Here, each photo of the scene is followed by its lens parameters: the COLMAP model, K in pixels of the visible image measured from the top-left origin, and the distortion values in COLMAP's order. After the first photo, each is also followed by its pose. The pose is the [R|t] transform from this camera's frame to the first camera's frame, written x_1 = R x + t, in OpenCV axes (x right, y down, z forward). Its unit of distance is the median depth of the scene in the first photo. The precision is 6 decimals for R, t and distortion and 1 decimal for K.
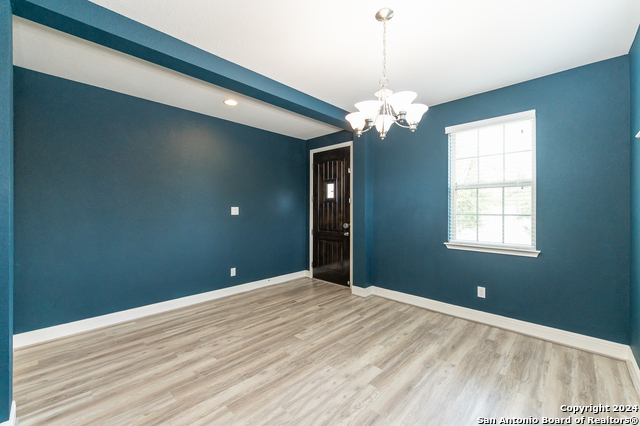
lens RADIAL K [[261.1, 0, 311.1], [0, 261.1, 206.9], [0, 0, 1]] dist [0.002888, 0.000089]
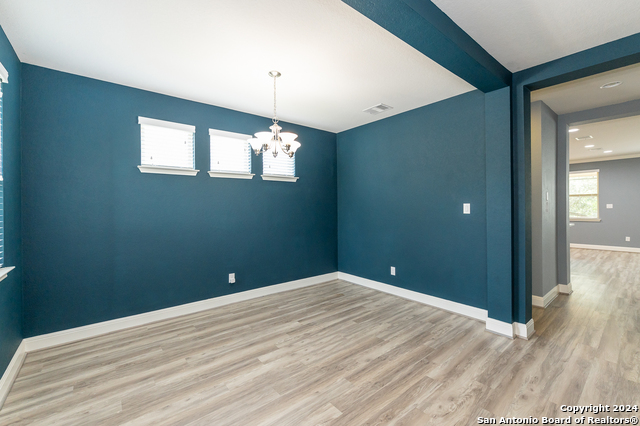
lens RADIAL K [[277.3, 0, 322.6], [0, 277.3, 211.0], [0, 0, 1]] dist [-0.002001, -0.000256]
pose [[-0.995274, 0.004998, 0.096977, -0.085806], [0.006211, 0.999906, 0.012215, 0.005324], [-0.096907, 0.012759, -0.995212, 1.680775]]
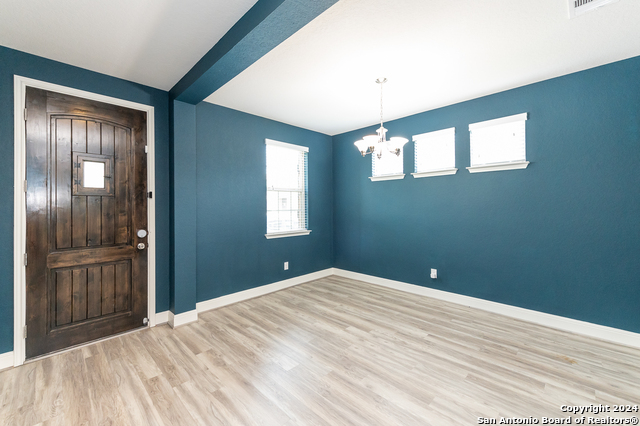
lens RADIAL K [[262.8, 0, 324.5], [0, 262.8, 210.3], [0, 0, 1]] dist [0.001707, -0.000041]
pose [[-0.000917, -0.017205, 0.999852, -0.849562], [0.002841, 0.999848, 0.017207, 0.004943], [-0.999996, 0.002856, -0.000868, 0.905630]]
